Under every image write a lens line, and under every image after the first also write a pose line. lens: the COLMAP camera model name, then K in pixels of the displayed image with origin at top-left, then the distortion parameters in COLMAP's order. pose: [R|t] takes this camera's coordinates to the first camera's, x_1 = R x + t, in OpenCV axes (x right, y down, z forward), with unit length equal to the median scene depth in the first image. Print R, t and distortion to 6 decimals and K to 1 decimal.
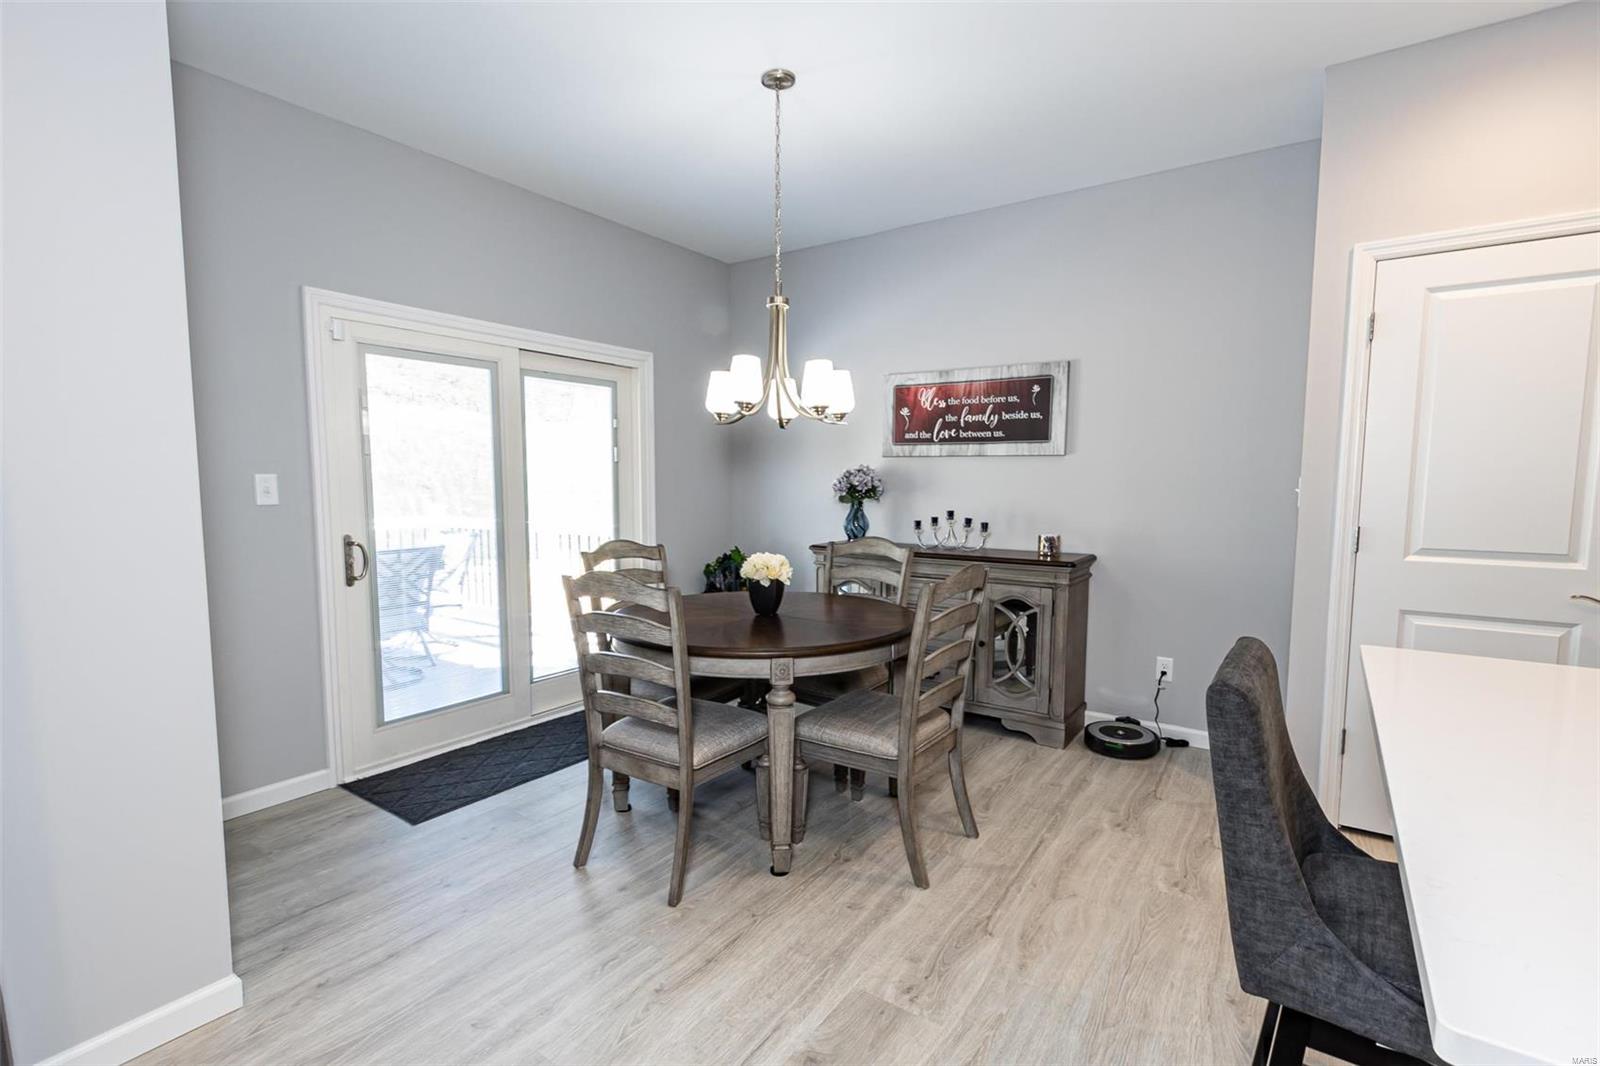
lens RADIAL K [[747.0, 0, 785.7], [0, 747.0, 545.6], [0, 0, 1]] dist [0.001653, 0.000315]
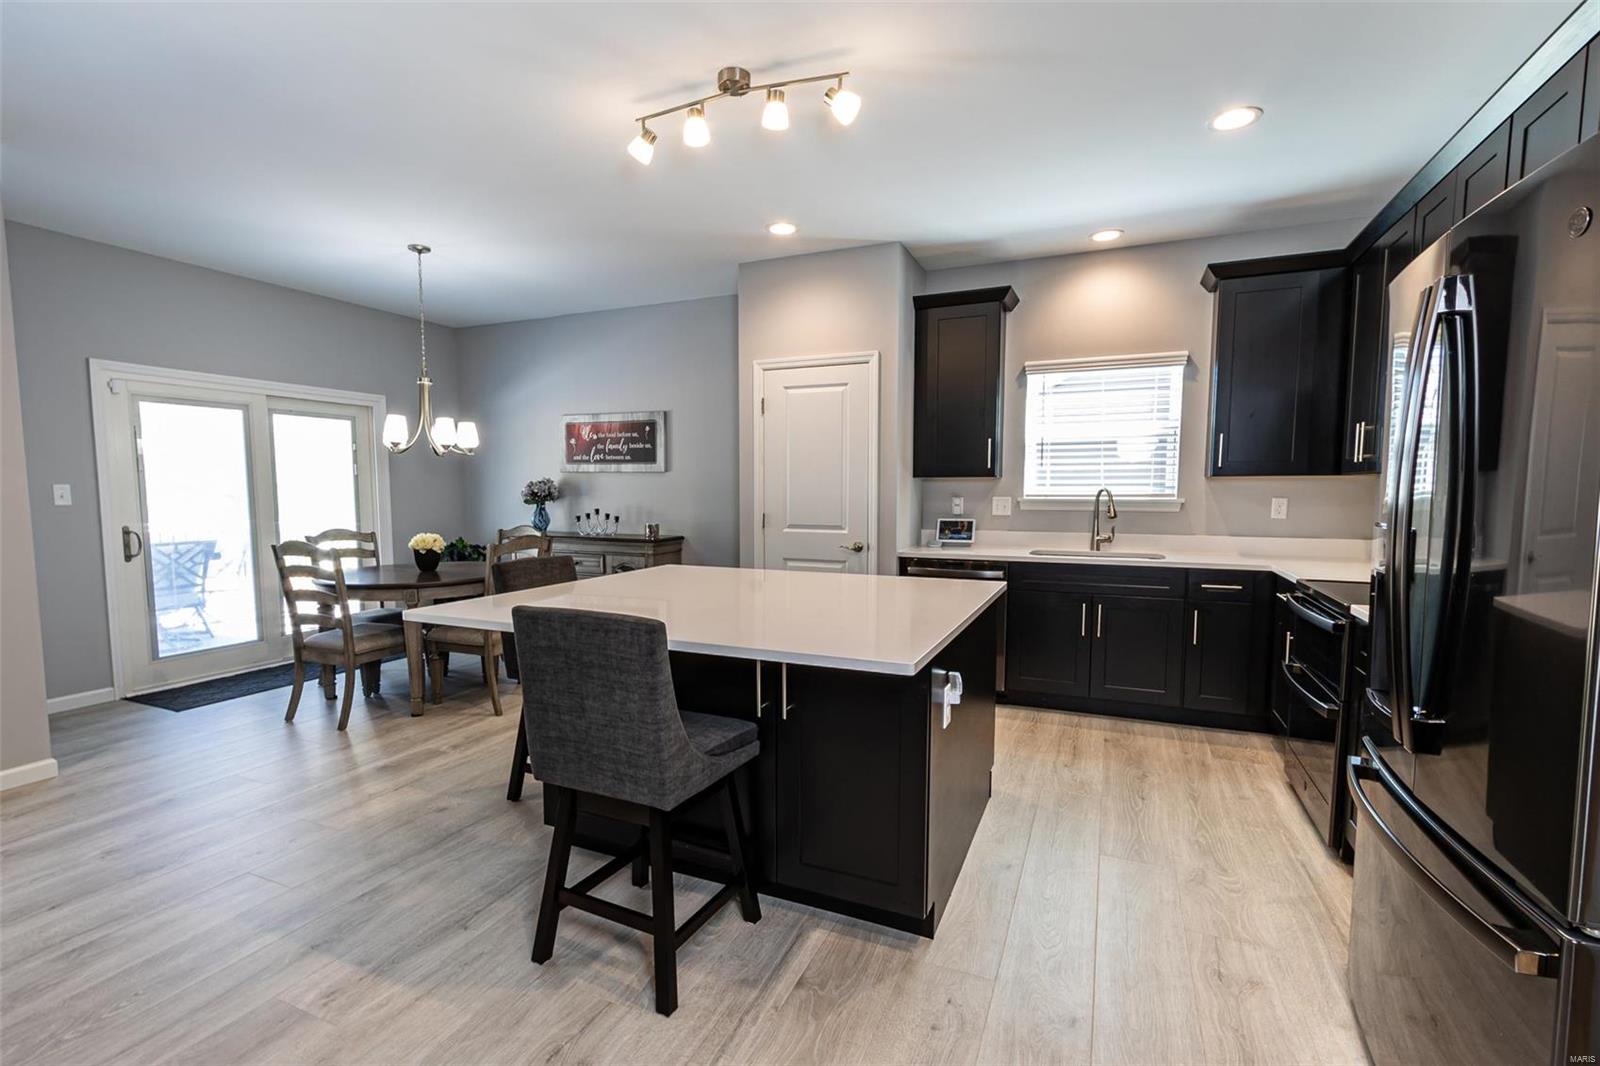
lens RADIAL K [[727.8, 0, 787.3], [0, 727.8, 549.0], [0, 0, 1]] dist [0.002416, -0.000352]
pose [[0.980714, -0.017448, 0.194668, 0.328441], [0.018234, 0.999831, -0.002244, 0.046178], [-0.194596, 0.005750, 0.980867, -0.528500]]
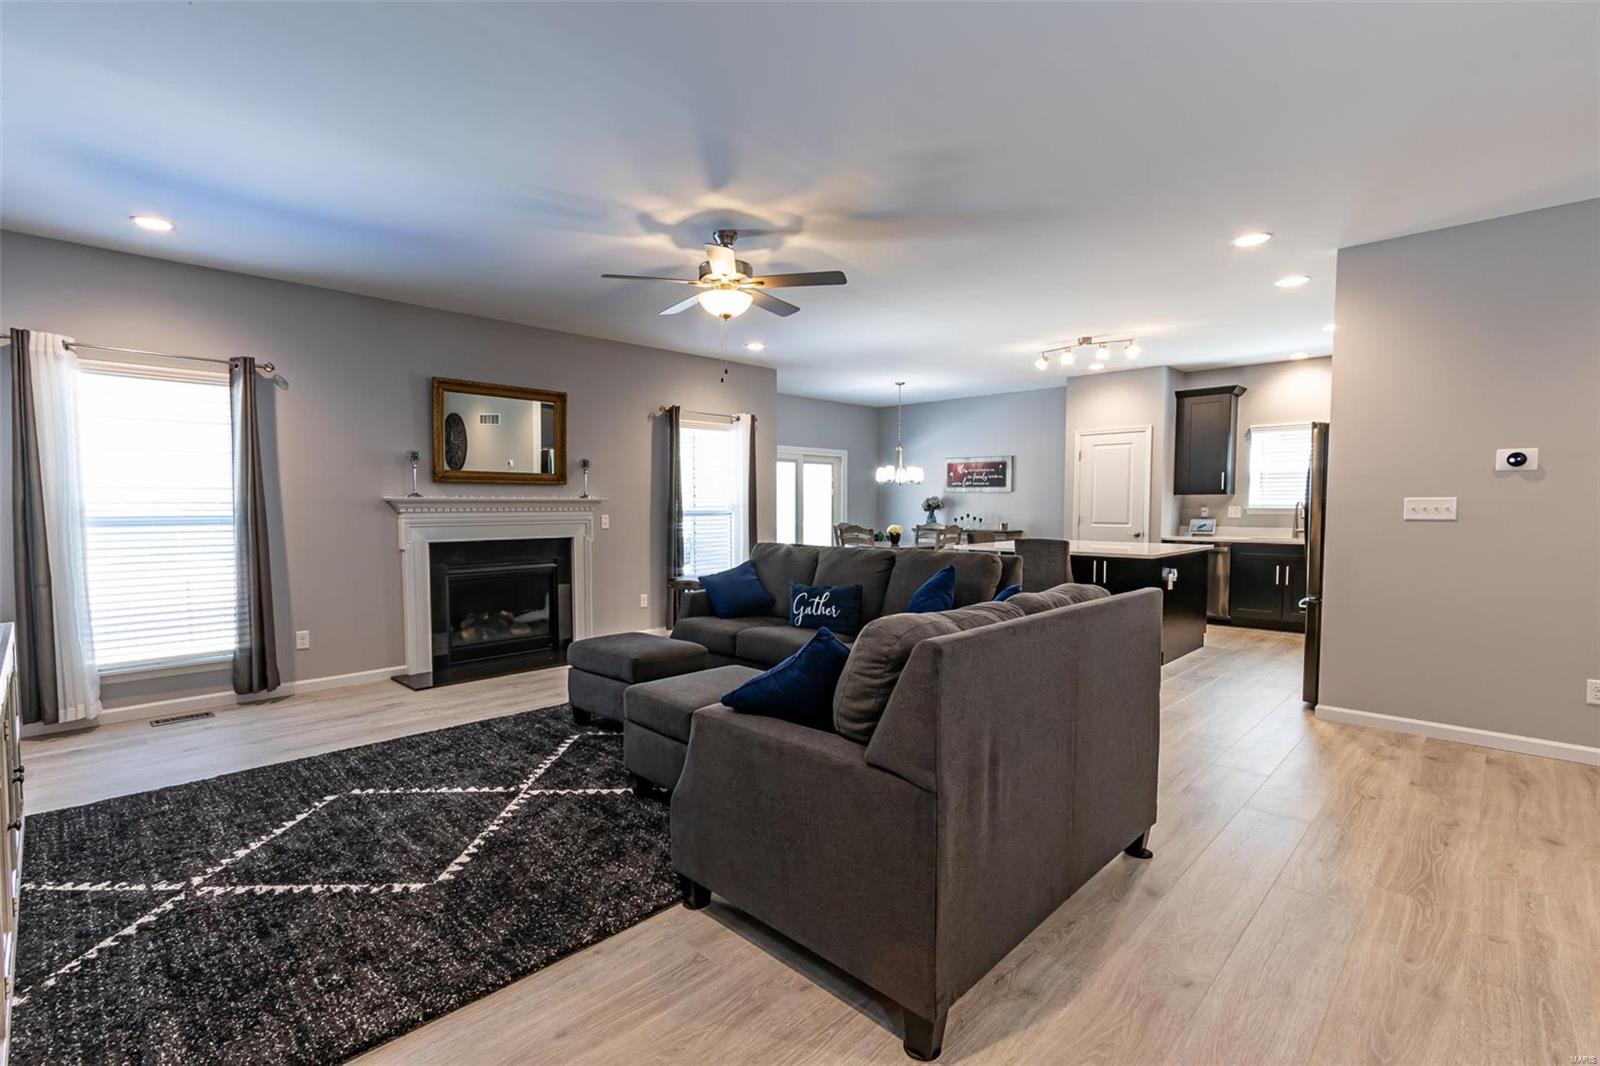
lens RADIAL K [[727.8, 0, 787.3], [0, 727.8, 549.0], [0, 0, 1]] dist [0.002416, -0.000352]
pose [[0.987056, 0.006851, -0.160229, 0.013665], [-0.010765, 0.999664, -0.023571, 0.144678], [0.160014, 0.024991, 0.986798, -1.619759]]
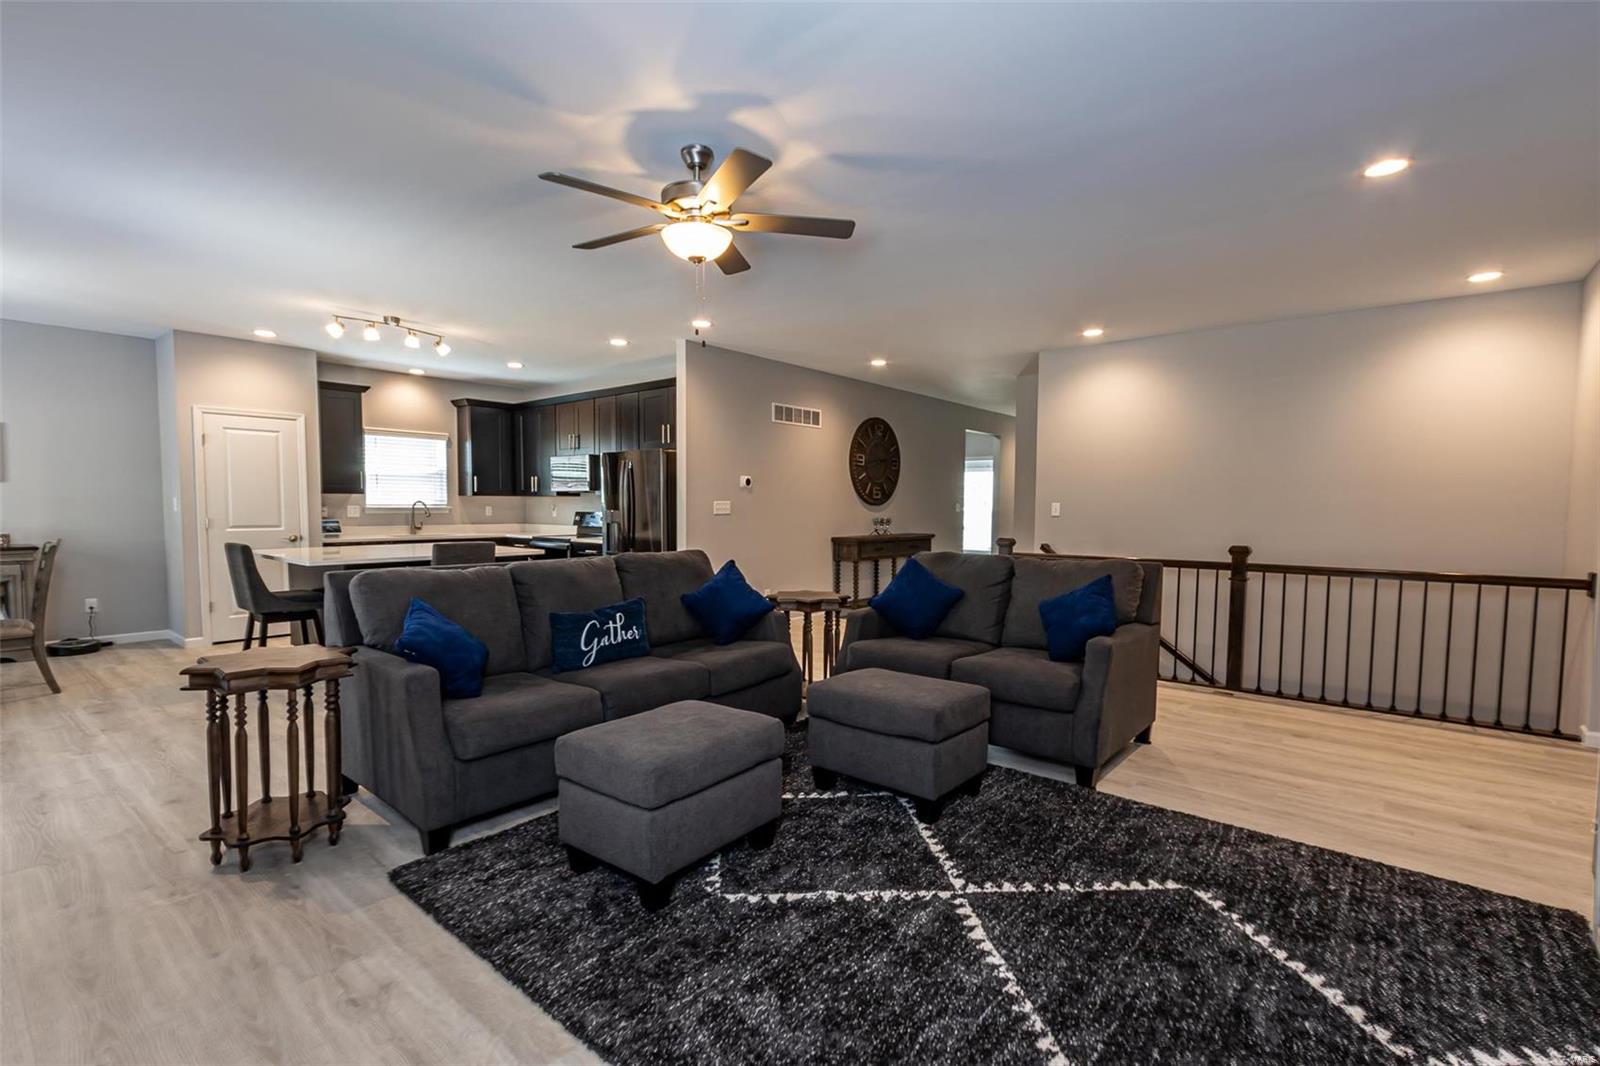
lens RADIAL K [[727.8, 0, 787.3], [0, 727.8, 549.0], [0, 0, 1]] dist [0.002416, -0.000352]
pose [[0.084836, -0.063343, 0.994379, -1.025641], [0.082115, 0.995027, 0.056378, 0.067461], [-0.993006, 0.076871, 0.089616, -0.773481]]
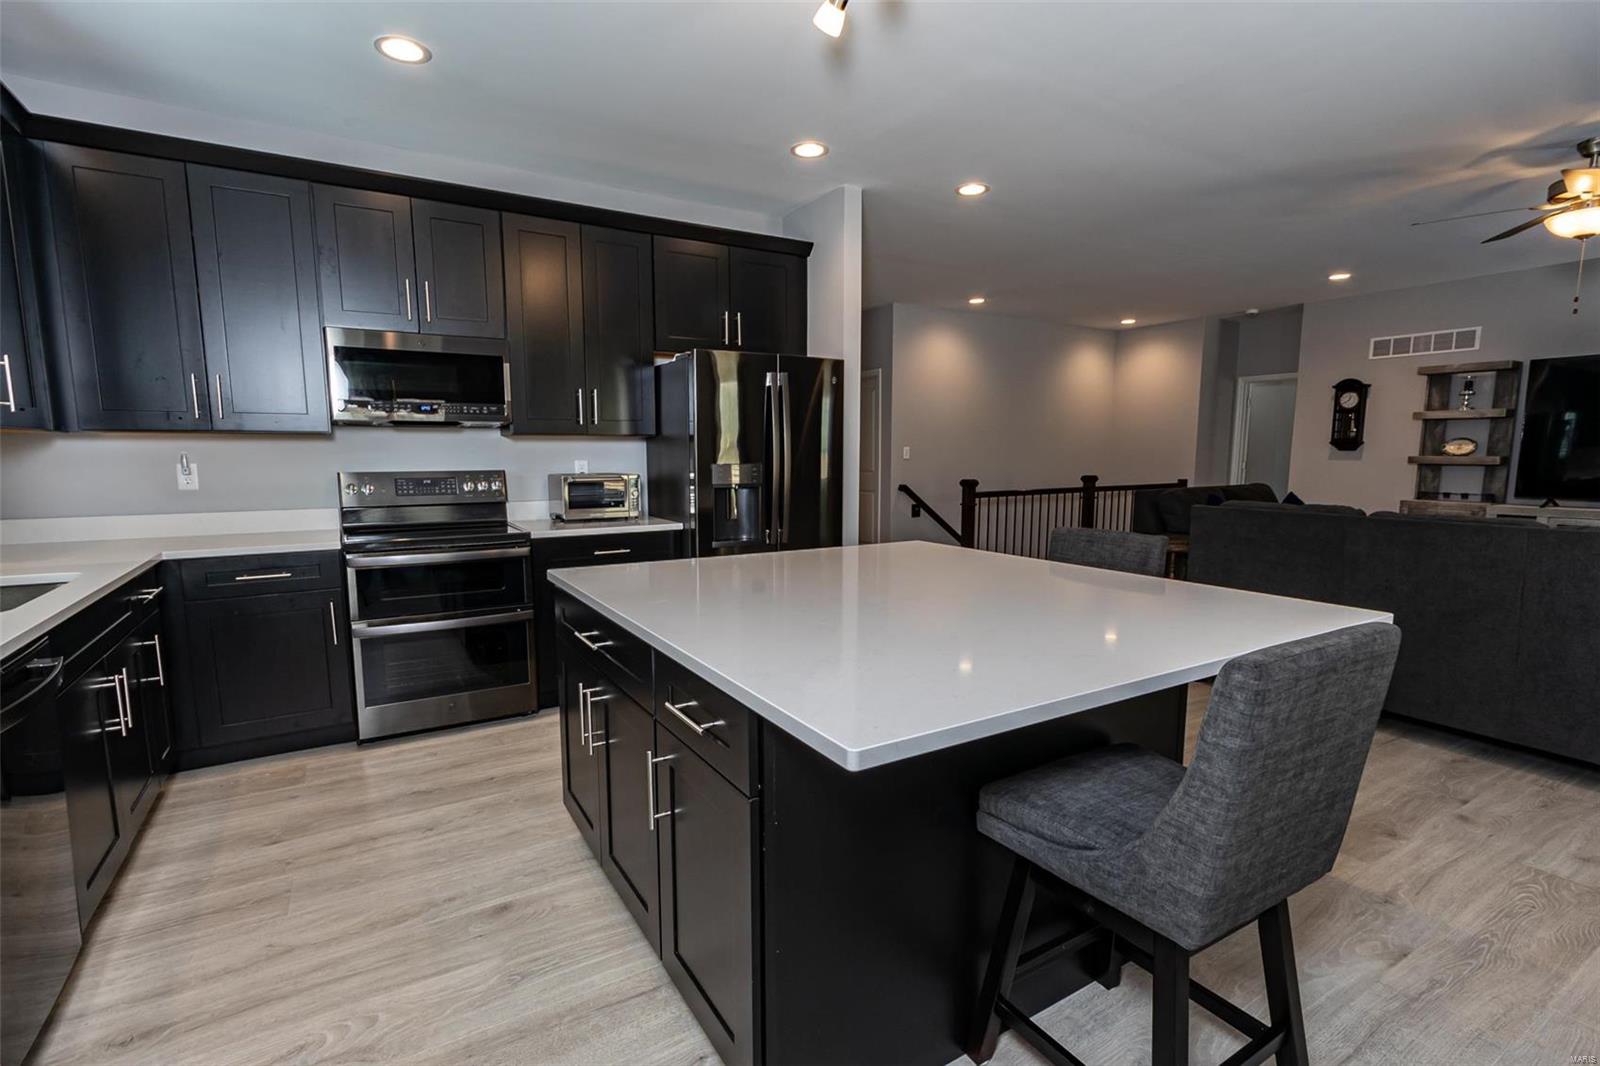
lens RADIAL K [[747.9, 0, 794.7], [0, 747.9, 541.5], [0, 0, 1]] dist [0.006677, 0.000296]
pose [[-0.914837, -0.048831, 0.400861, 0.268215], [0.036650, 0.978526, 0.202839, -0.059058], [-0.402158, 0.200256, -0.893402, 0.683549]]
